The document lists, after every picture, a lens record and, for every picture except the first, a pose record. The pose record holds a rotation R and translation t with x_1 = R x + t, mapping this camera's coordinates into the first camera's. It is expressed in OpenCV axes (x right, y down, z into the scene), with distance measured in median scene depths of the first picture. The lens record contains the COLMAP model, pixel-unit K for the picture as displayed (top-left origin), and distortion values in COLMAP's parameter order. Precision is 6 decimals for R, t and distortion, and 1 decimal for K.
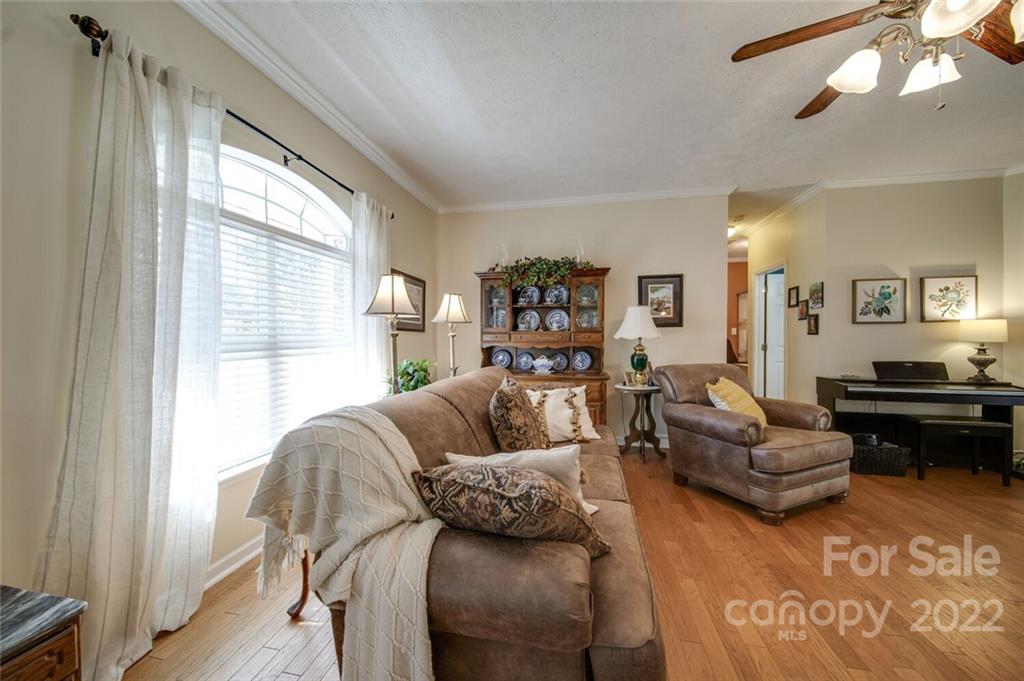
lens RADIAL K [[359.0, 0, 512.1], [0, 359.0, 338.4], [0, 0, 1]] dist [-0.001252, -0.000883]
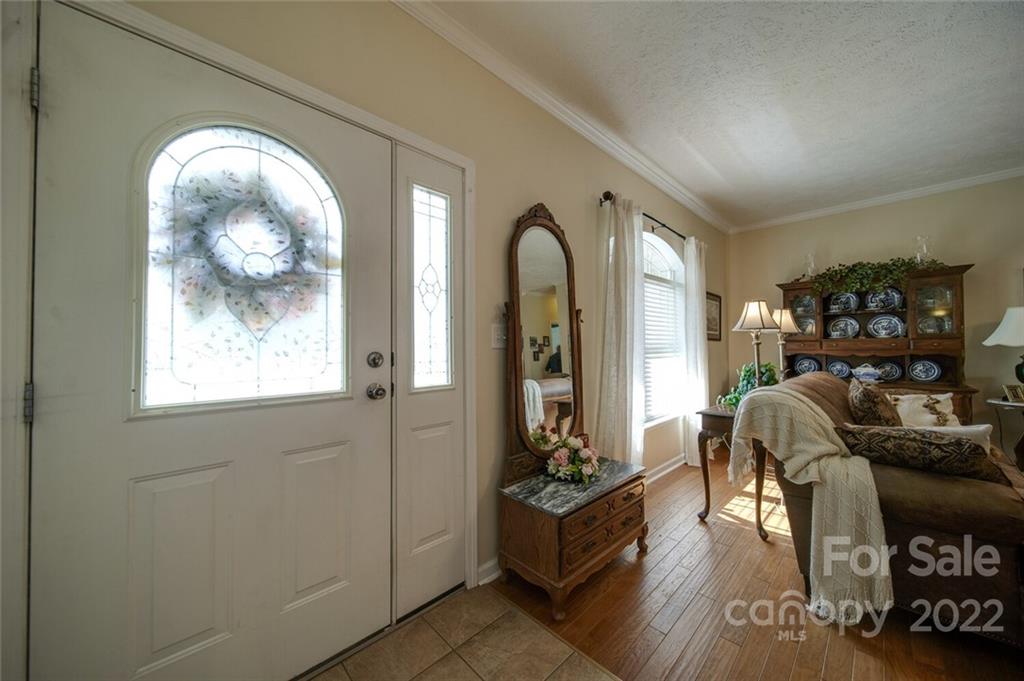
lens RADIAL K [[359.0, 0, 510.8], [0, 359.0, 340.3], [0, 0, 1]] dist [-0.001252, -0.000883]
pose [[0.824493, -0.015596, -0.565657, -0.160096], [0.004525, 0.999770, -0.020970, 0.000829], [0.565854, 0.014731, 0.824374, -0.335809]]
